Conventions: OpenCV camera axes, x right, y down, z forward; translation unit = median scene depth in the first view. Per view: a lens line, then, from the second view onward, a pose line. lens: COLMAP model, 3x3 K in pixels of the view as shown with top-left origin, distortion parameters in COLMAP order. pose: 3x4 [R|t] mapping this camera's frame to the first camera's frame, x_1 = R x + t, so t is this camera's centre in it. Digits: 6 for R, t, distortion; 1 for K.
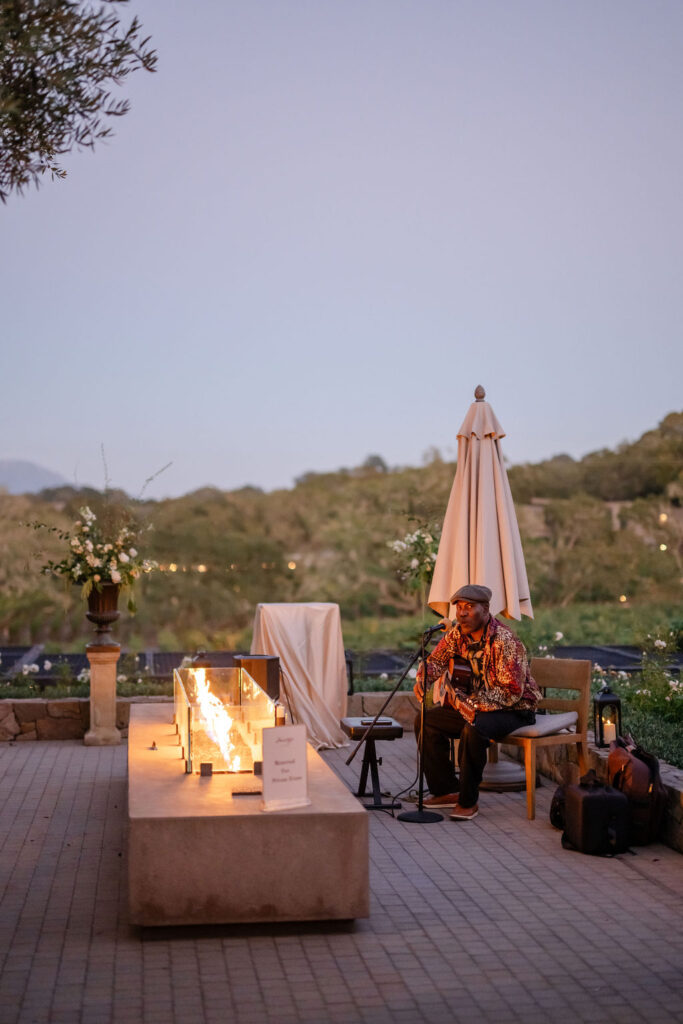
lens RADIAL K [[1499.4, 0, 341.5], [0, 1499.4, 512.0], [0, 0, 1]] dist [-0.035707, -0.043429]
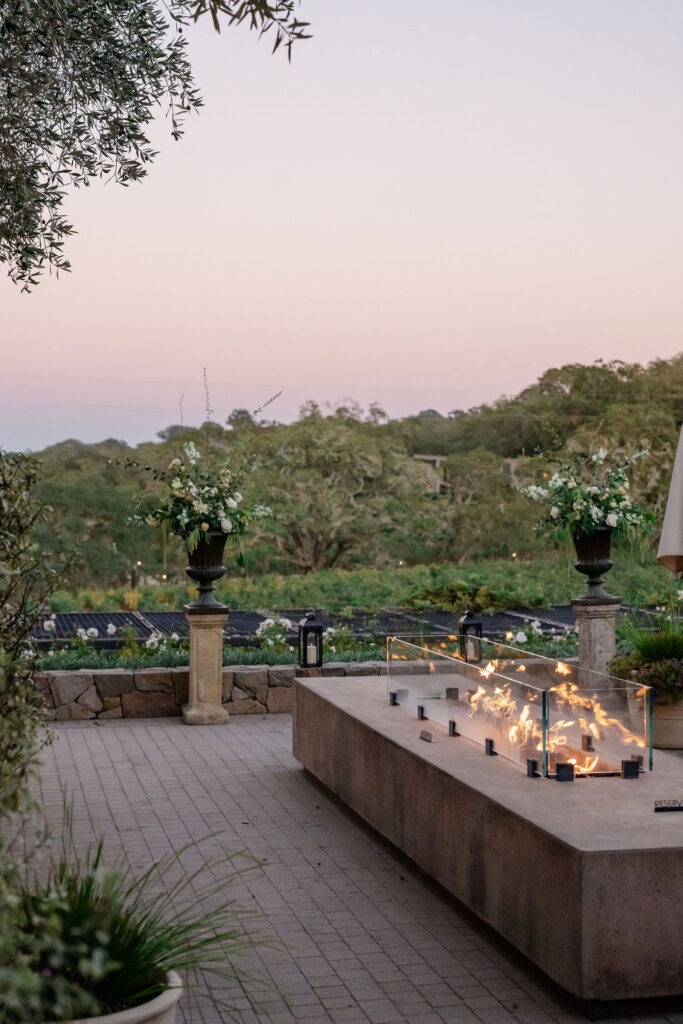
lens RADIAL K [[1517.1, 0, 341.5], [0, 1517.1, 512.0], [0, 0, 1]] dist [-0.000111, -0.005490]
pose [[0.996420, 0.004602, 0.084418, -0.153300], [-0.007079, 0.999552, 0.029069, 0.010118], [-0.084246, -0.029563, 0.996006, 0.138206]]
